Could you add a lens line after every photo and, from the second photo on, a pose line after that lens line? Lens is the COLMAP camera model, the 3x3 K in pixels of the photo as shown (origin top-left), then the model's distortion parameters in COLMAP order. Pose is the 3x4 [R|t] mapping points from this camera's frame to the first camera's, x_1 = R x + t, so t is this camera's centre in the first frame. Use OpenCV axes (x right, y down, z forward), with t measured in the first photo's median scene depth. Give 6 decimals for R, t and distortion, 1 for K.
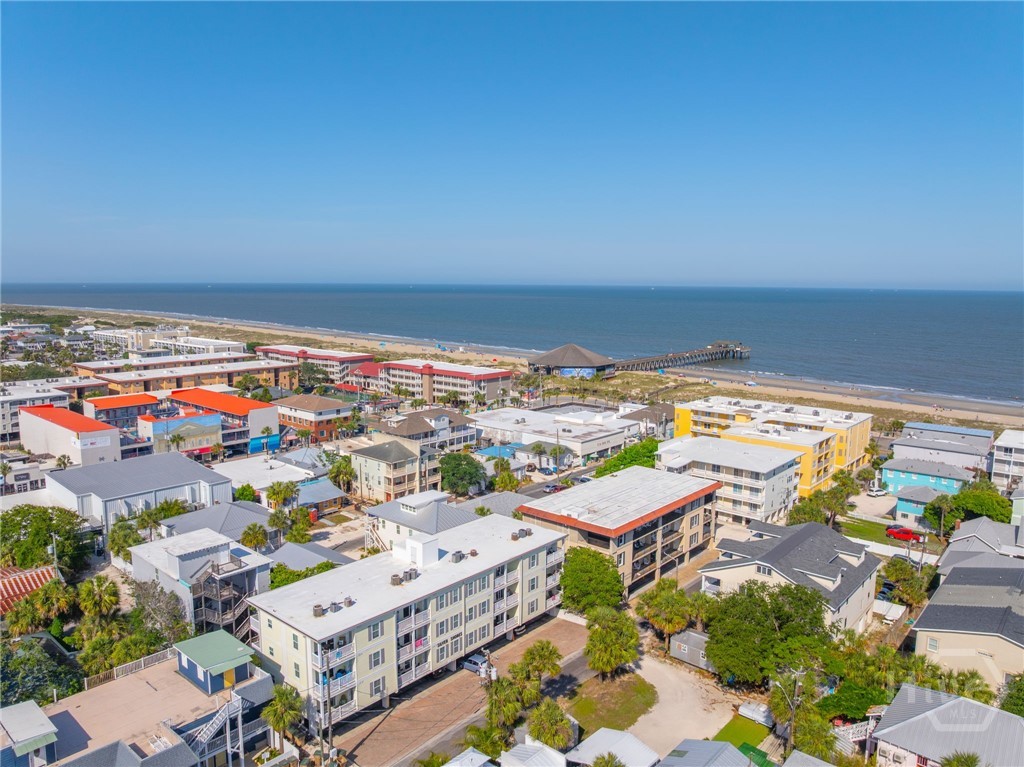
lens RADIAL K [[723.8, 0, 512.1], [0, 723.8, 383.1], [0, 0, 1]] dist [-0.036872, -0.000315]
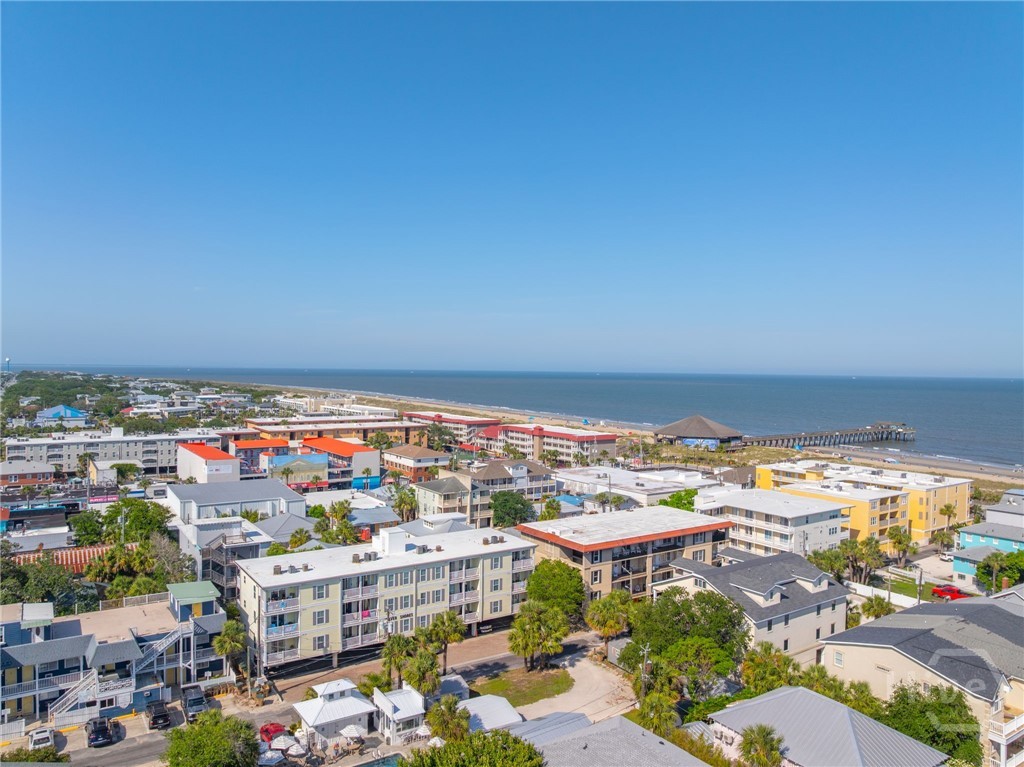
lens RADIAL K [[723.8, 0, 512.3], [0, 723.8, 382.3], [0, 0, 1]] dist [-0.036872, -0.000315]
pose [[0.966748, 0.009681, -0.255549, 0.200833], [-0.040914, 0.992267, -0.117187, 0.061695], [0.252438, 0.123746, 0.959668, -0.048430]]
